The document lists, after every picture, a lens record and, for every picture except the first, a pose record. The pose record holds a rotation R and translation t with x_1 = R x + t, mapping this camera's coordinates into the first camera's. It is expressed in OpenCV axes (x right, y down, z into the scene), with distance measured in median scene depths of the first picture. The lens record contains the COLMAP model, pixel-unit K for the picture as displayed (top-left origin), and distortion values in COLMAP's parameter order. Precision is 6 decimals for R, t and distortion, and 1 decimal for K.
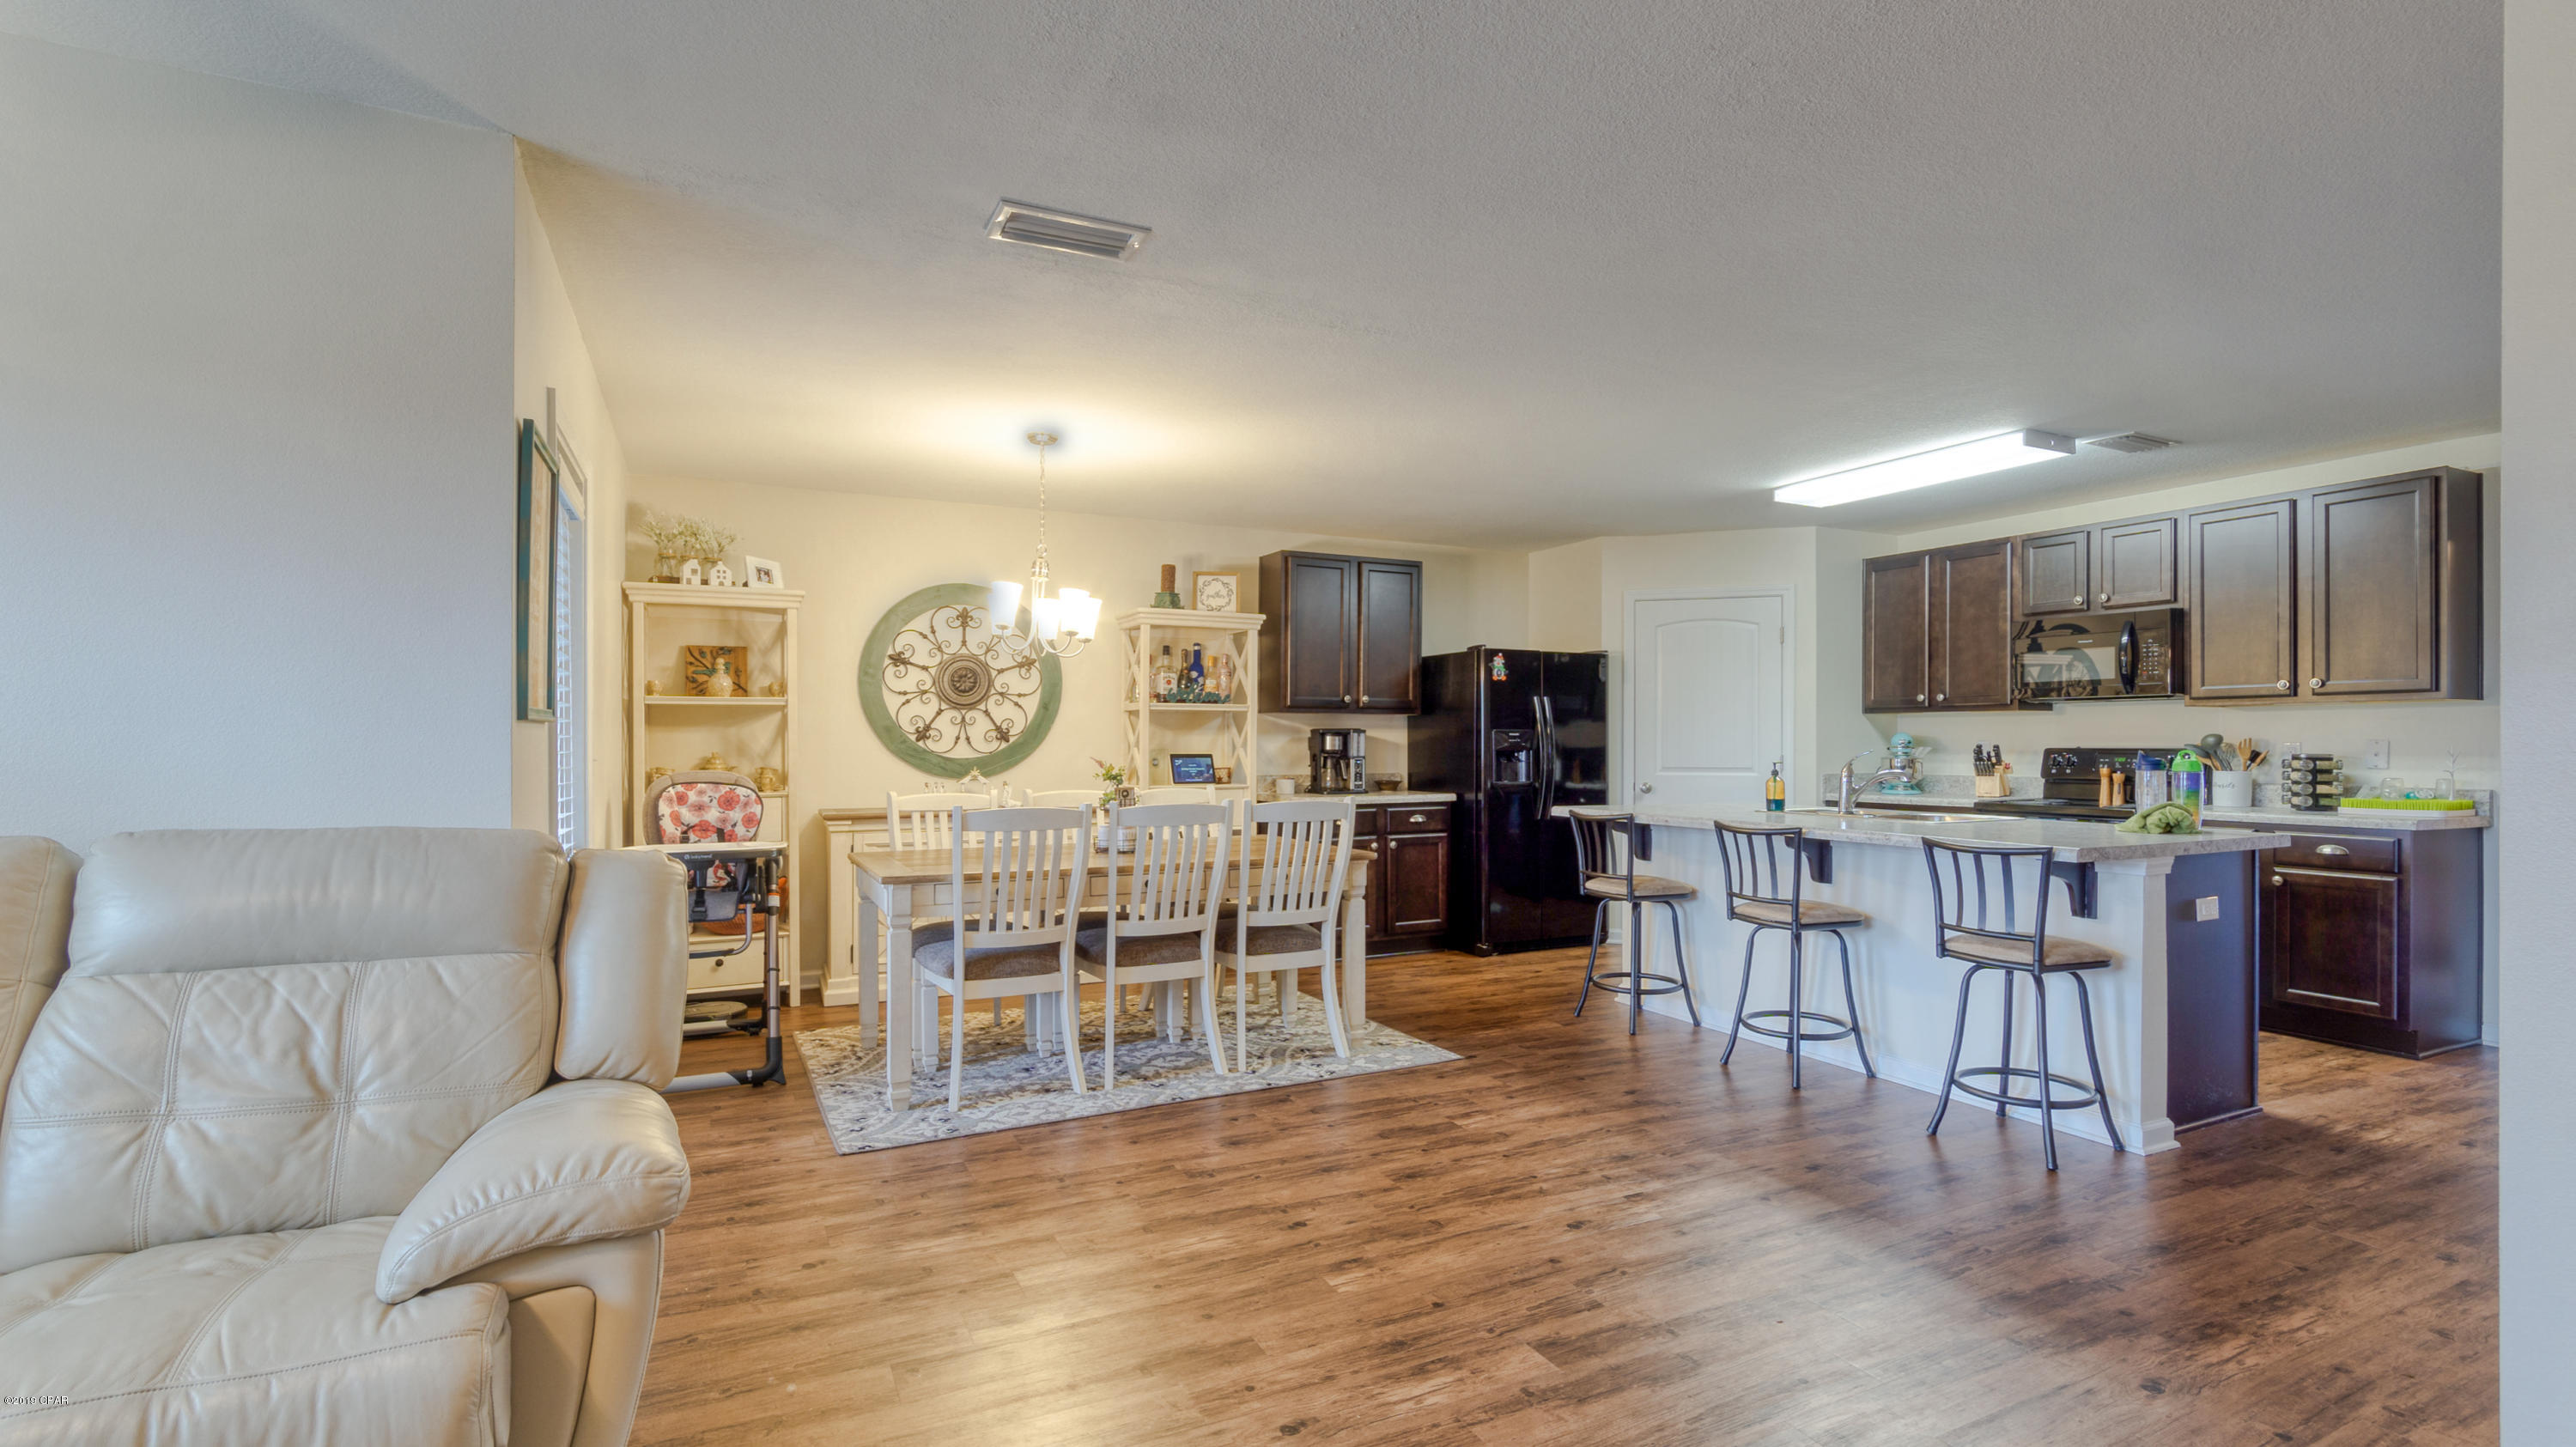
lens RADIAL K [[1140.5, 0, 1311.5], [0, 1140.5, 742.0], [0, 0, 1]] dist [0.002805, 0.002442]
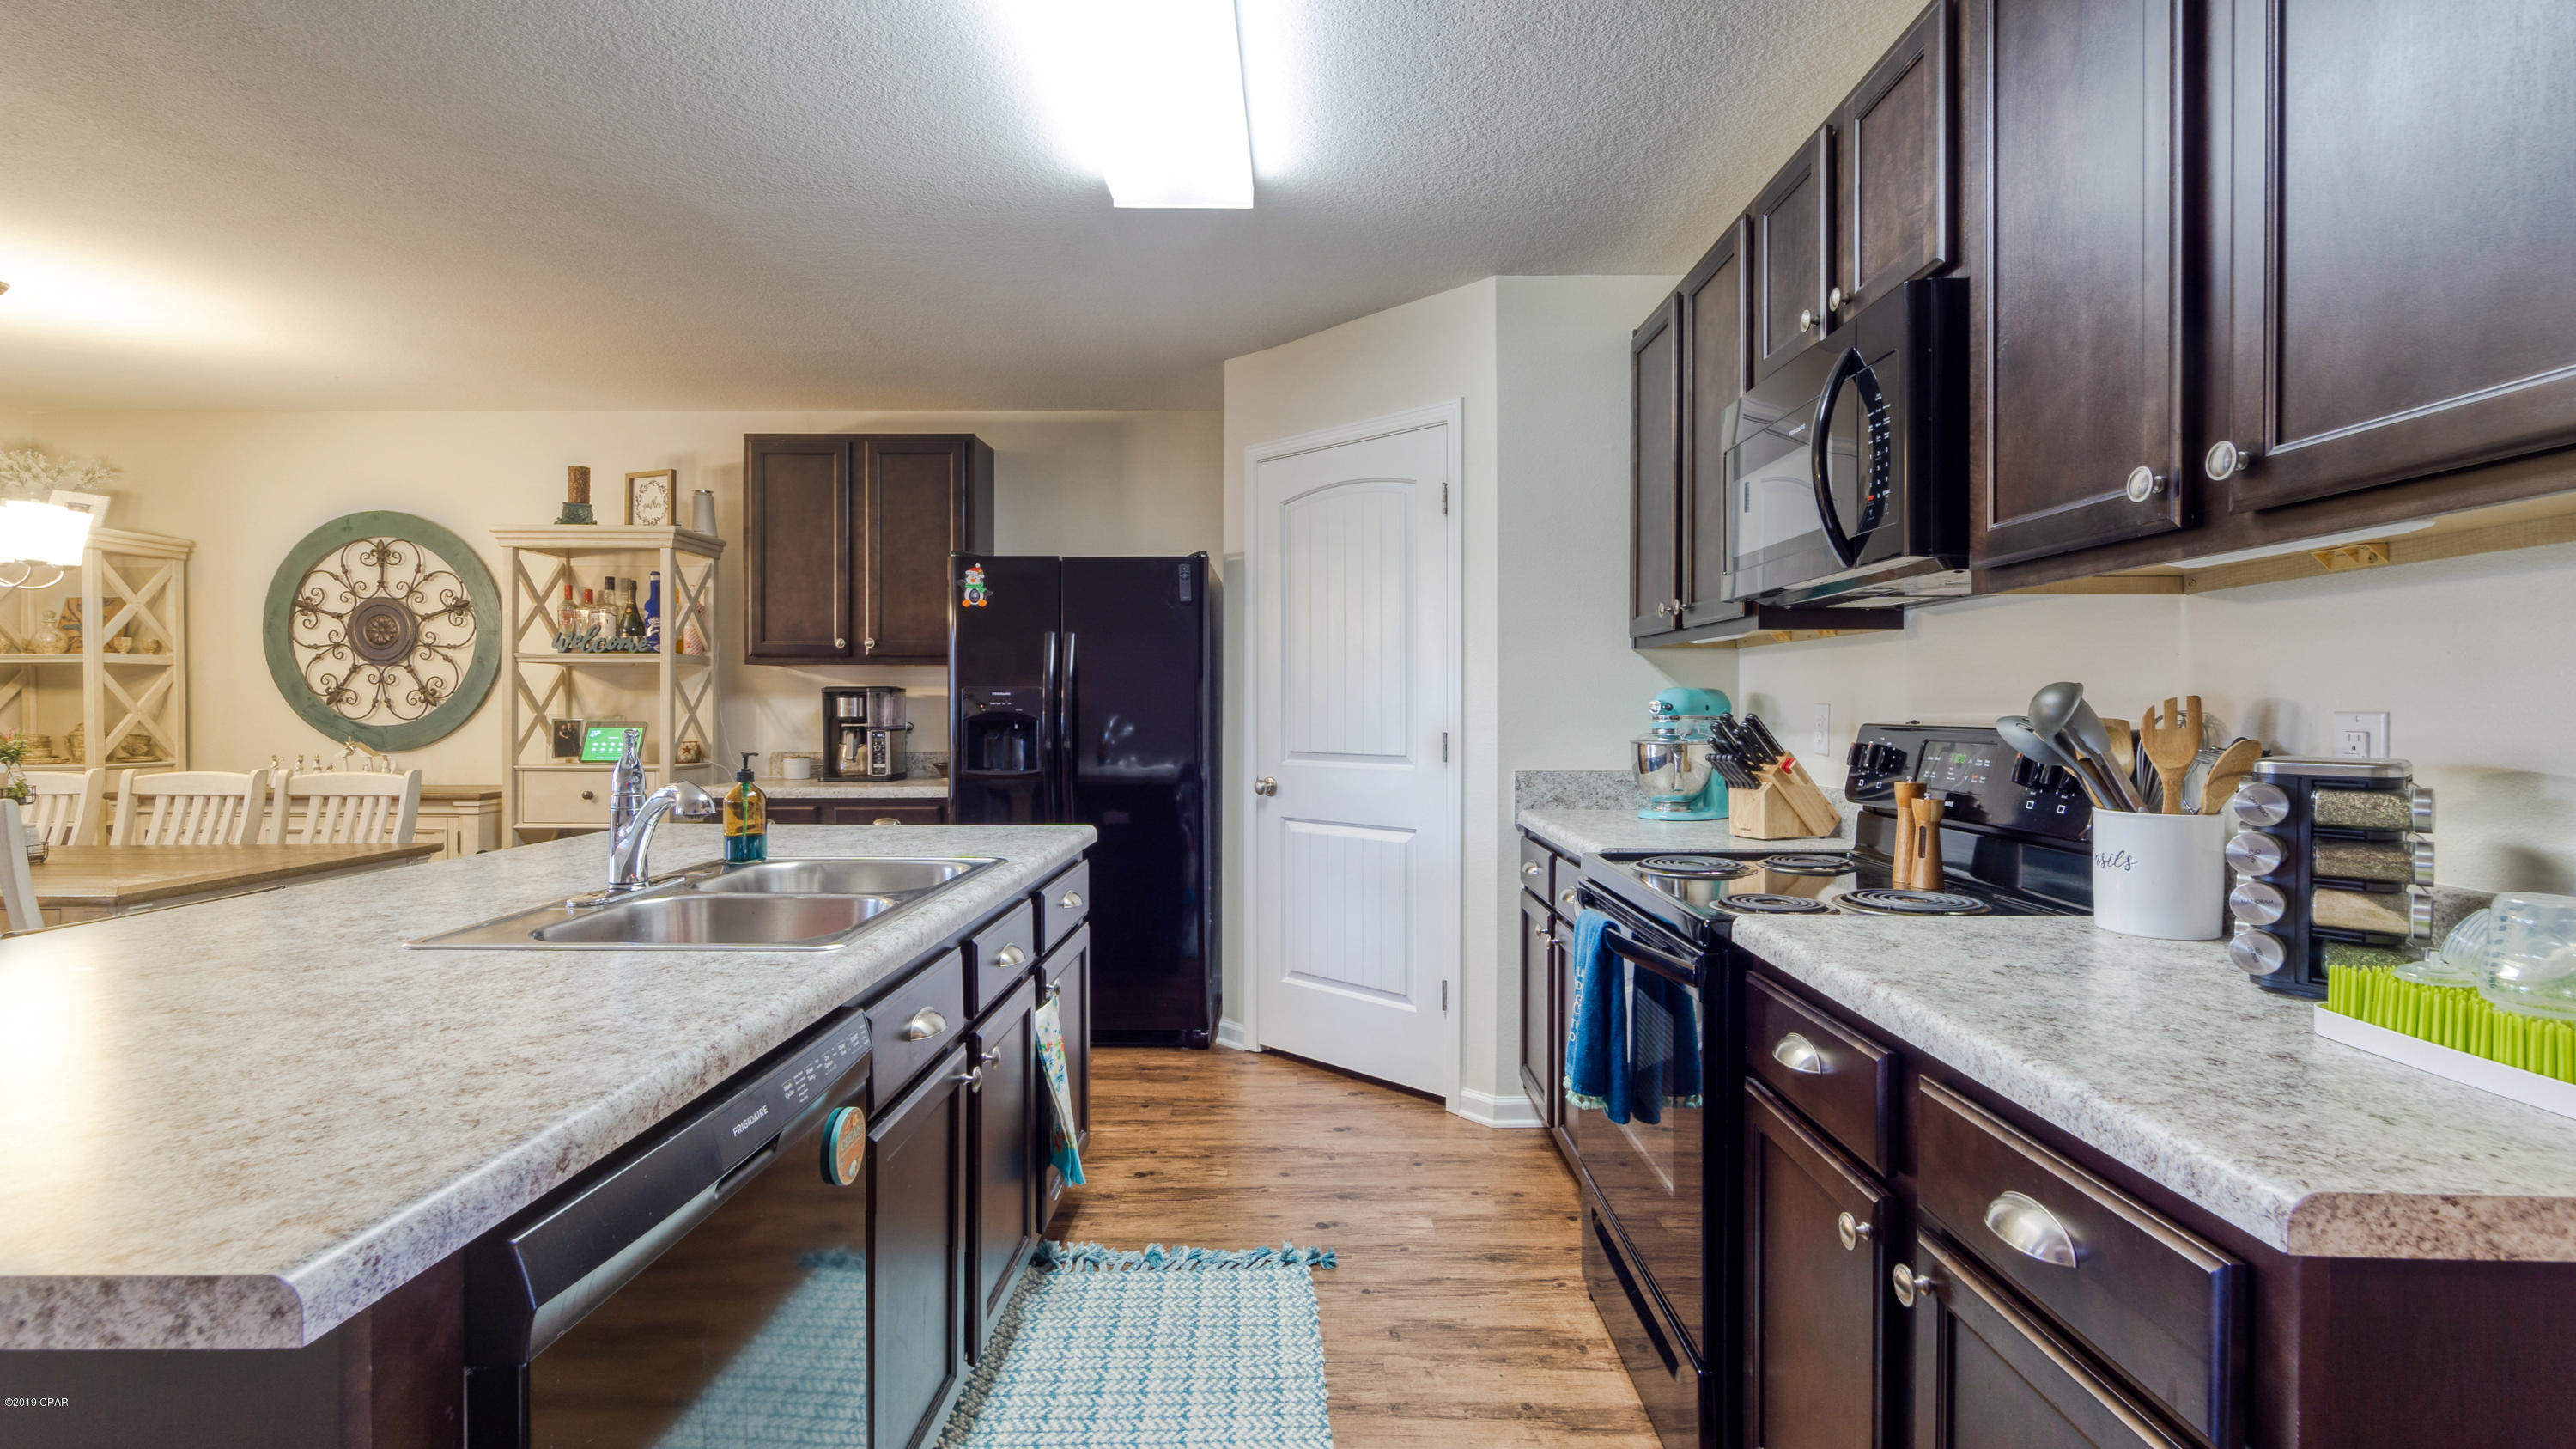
lens RADIAL K [[1140.6, 0, 1294.2], [0, 1140.6, 711.4], [0, 0, 1]] dist [0.002805, 0.002442]
pose [[0.894242, 0.003394, -0.447570, 0.689113], [-0.000906, 0.999983, 0.005772, -0.001230], [0.447582, -0.004756, 0.894230, 0.599091]]
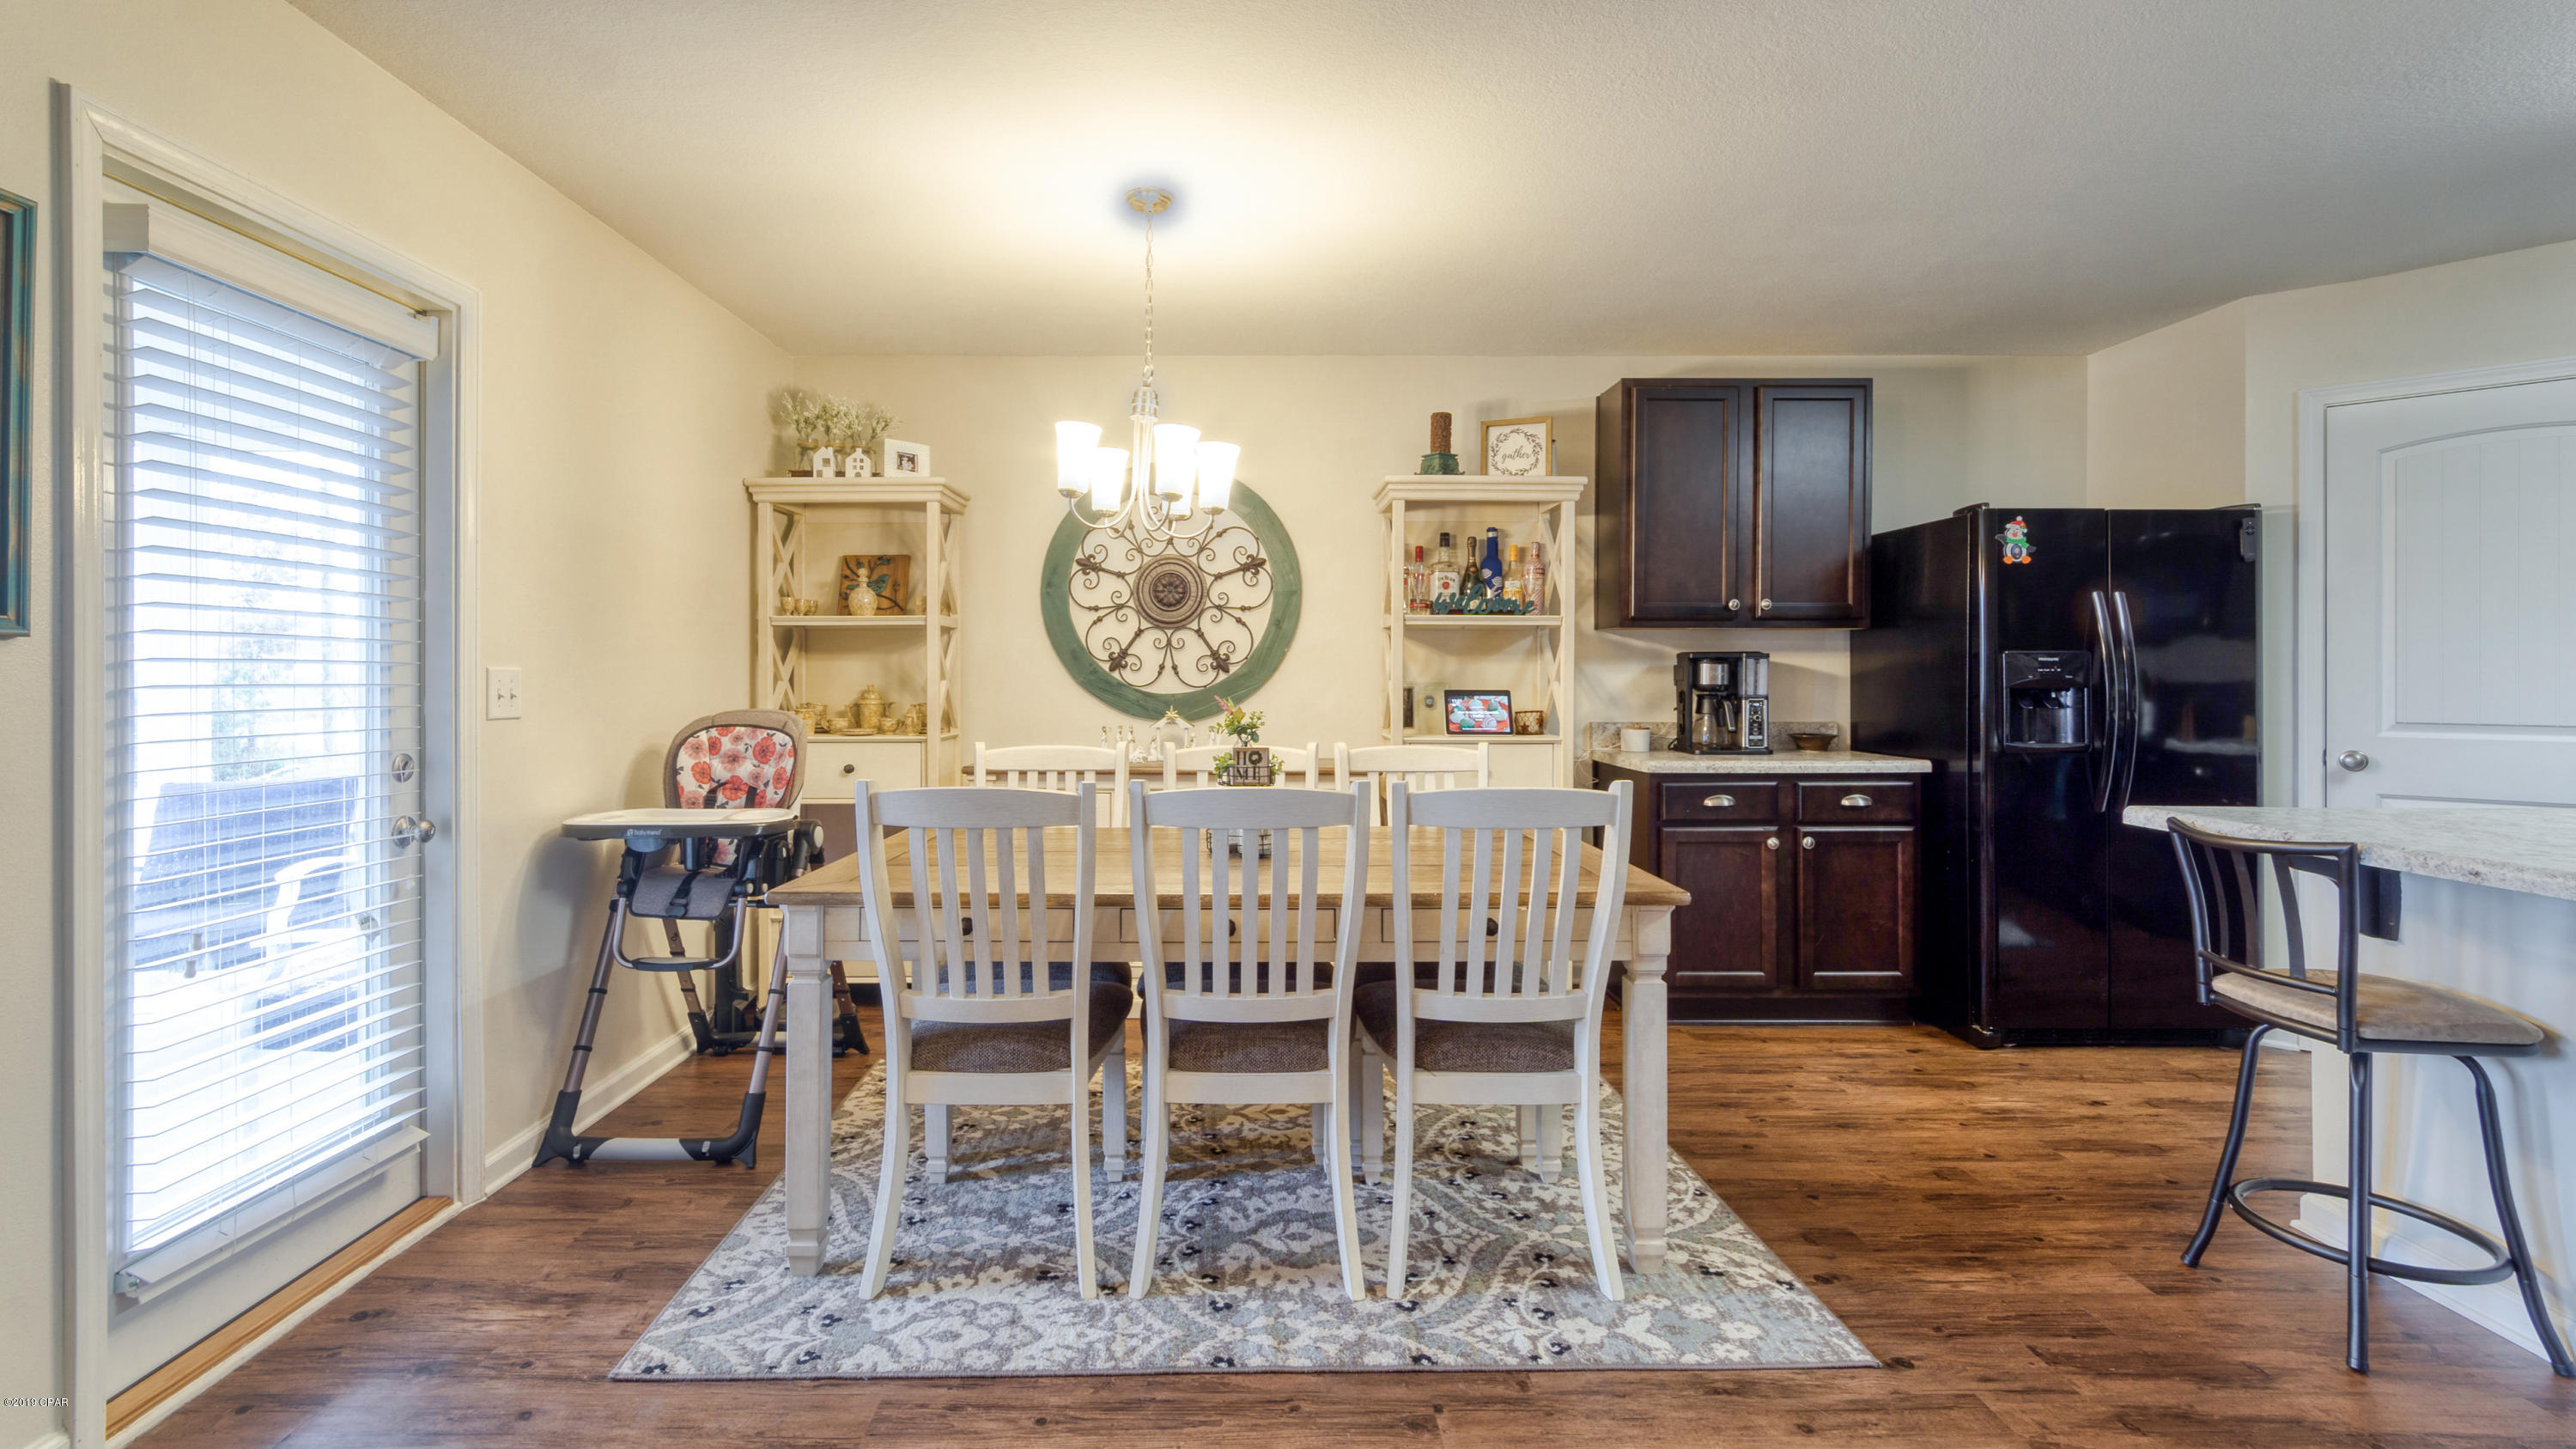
lens RADIAL K [[1140.6, 0, 1270.3], [0, 1140.6, 669.0], [0, 0, 1]] dist [0.002805, 0.002442]
pose [[0.901366, -0.000581, -0.433057, 0.087041], [-0.000989, 0.999994, -0.003400, 0.000366], [0.433056, 0.003493, 0.901360, 0.373683]]
